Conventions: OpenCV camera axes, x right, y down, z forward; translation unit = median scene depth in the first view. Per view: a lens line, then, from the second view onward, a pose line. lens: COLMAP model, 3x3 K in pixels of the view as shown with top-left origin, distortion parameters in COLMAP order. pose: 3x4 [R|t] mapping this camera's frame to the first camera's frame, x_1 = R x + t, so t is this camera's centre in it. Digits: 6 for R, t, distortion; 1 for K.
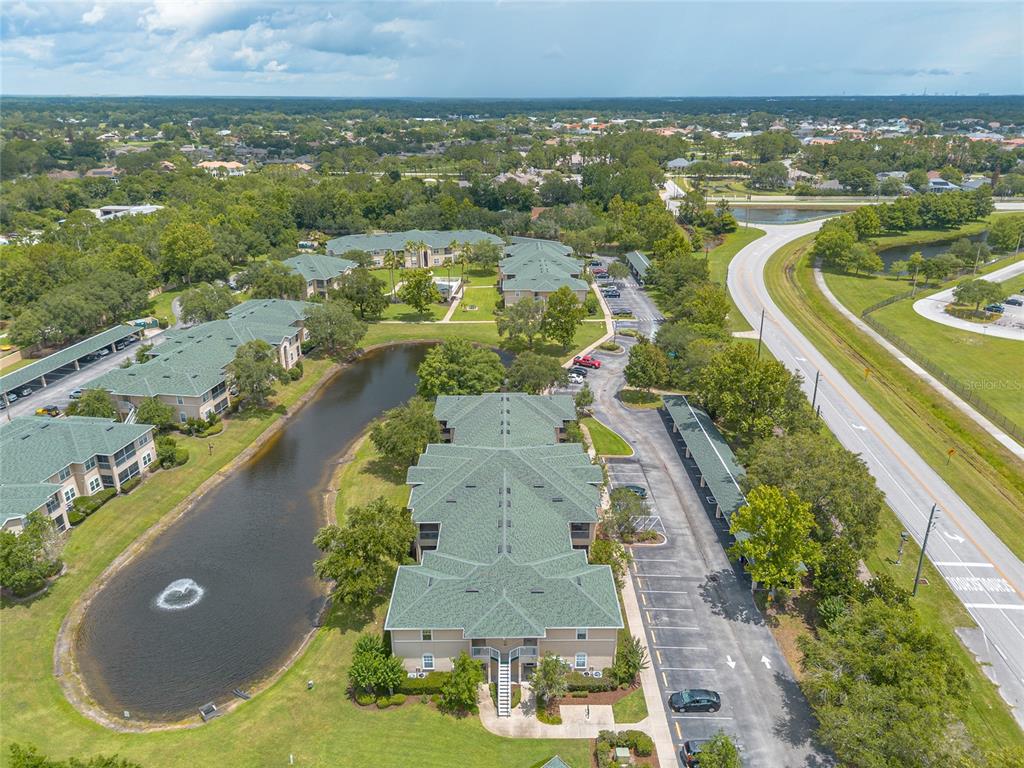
lens RADIAL K [[742.6, 0, 512.0], [0, 742.6, 384.0], [0, 0, 1]] dist [0.059744, -0.049011]
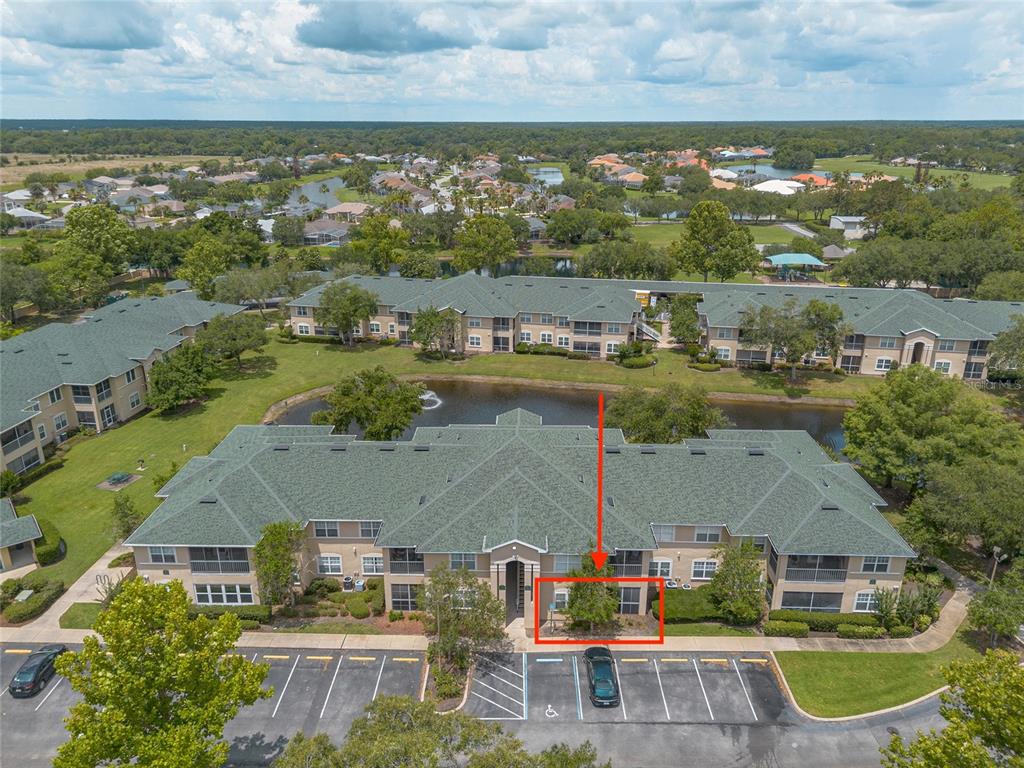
lens RADIAL K [[733.4, 0, 512.0], [0, 733.4, 384.0], [0, 0, 1]] dist [0.069171, -0.062563]
pose [[-0.045208, 0.330279, -0.942800, 0.399158], [-0.359391, 0.875198, 0.323830, -0.108632], [0.932091, 0.353474, 0.079133, 0.619219]]
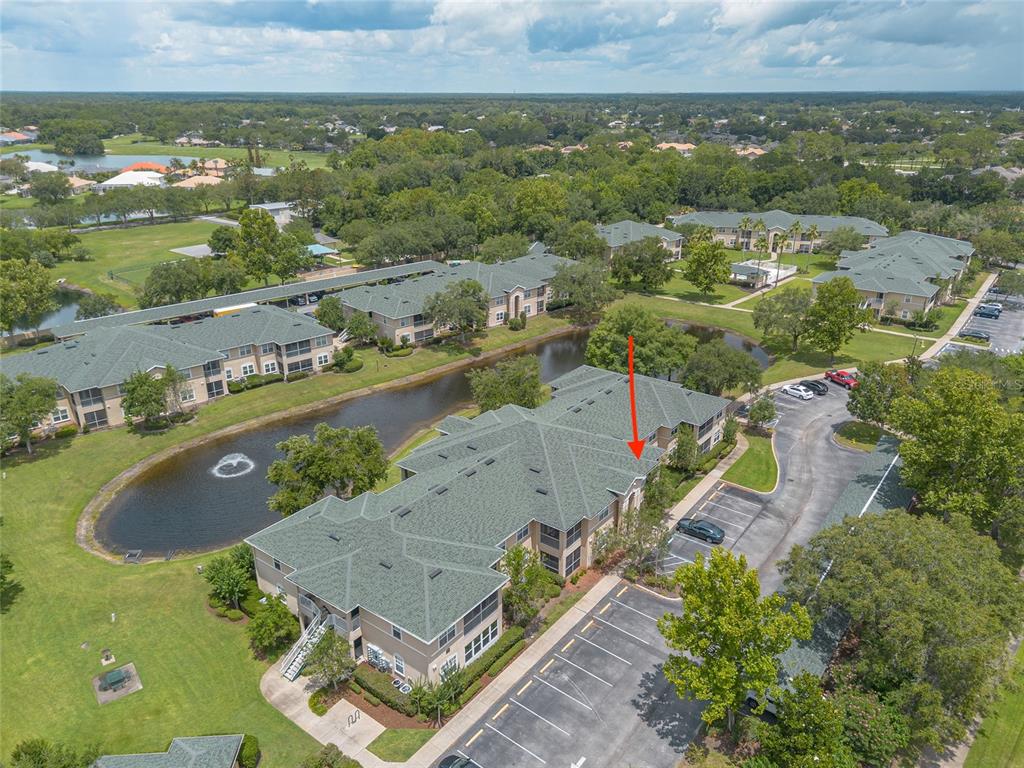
lens RADIAL K [[742.6, 0, 512.0], [0, 742.6, 384.0], [0, 0, 1]] dist [0.059744, -0.049011]
pose [[0.787921, 0.221563, -0.574535, 0.298416], [-0.220218, 0.972707, 0.073105, -0.006677], [0.575052, 0.068922, 0.815209, 0.196511]]
